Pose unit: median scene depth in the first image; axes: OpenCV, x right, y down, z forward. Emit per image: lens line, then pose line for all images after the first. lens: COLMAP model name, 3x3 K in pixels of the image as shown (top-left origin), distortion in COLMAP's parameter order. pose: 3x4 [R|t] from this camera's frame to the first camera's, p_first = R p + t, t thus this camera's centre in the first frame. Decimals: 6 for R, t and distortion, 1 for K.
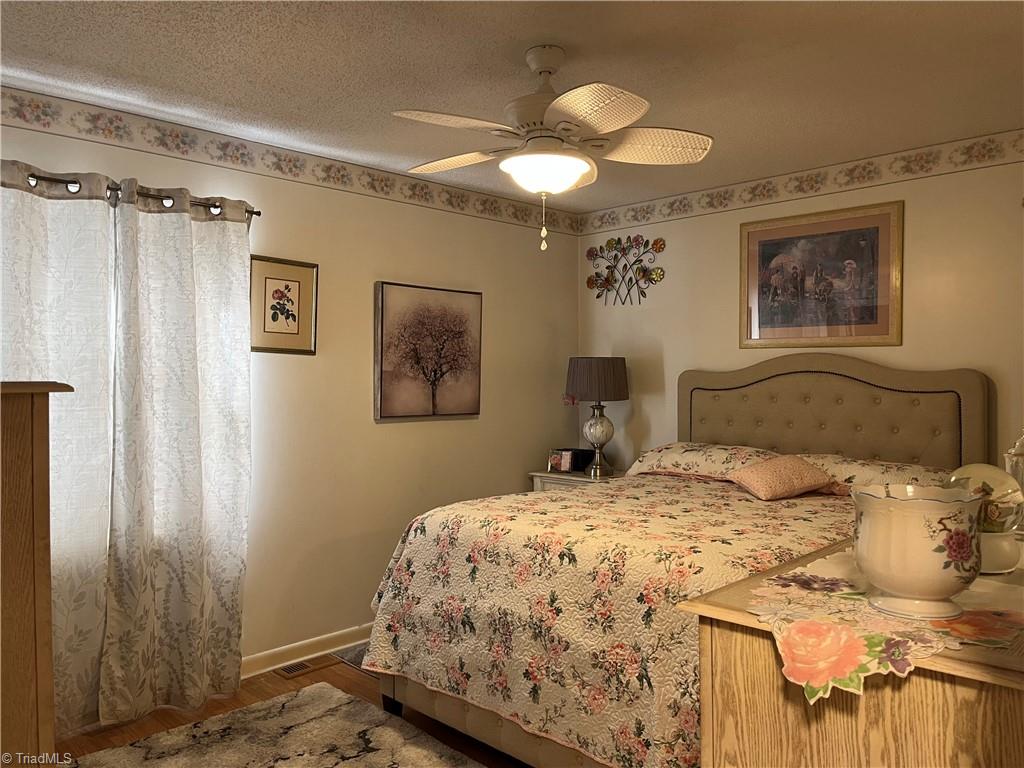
lens RADIAL K [[779.9, 0, 514.0], [0, 779.9, 375.9], [0, 0, 1]] dist [0.064585, -0.100560]
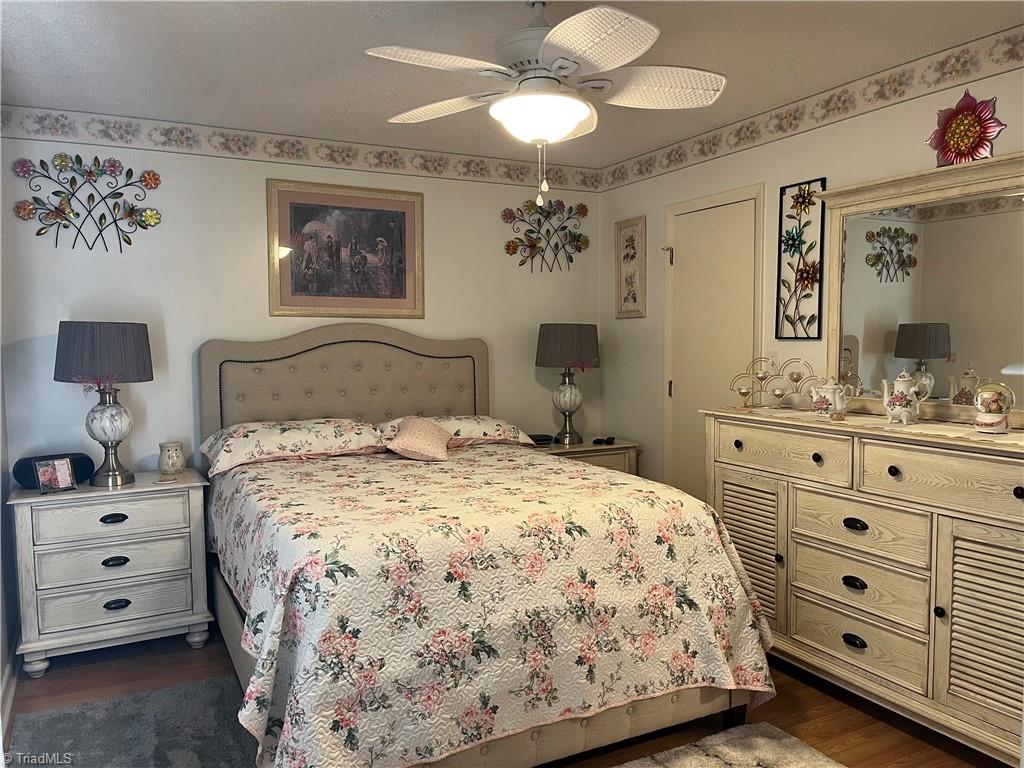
lens RADIAL K [[779.9, 0, 507.3], [0, 779.9, 387.0], [0, 0, 1]] dist [0.064585, -0.100560]
pose [[0.298798, -0.059176, 0.952480, -0.580958], [0.009358, 0.998209, 0.059082, -0.004092], [-0.954270, -0.008741, 0.298817, 0.523573]]
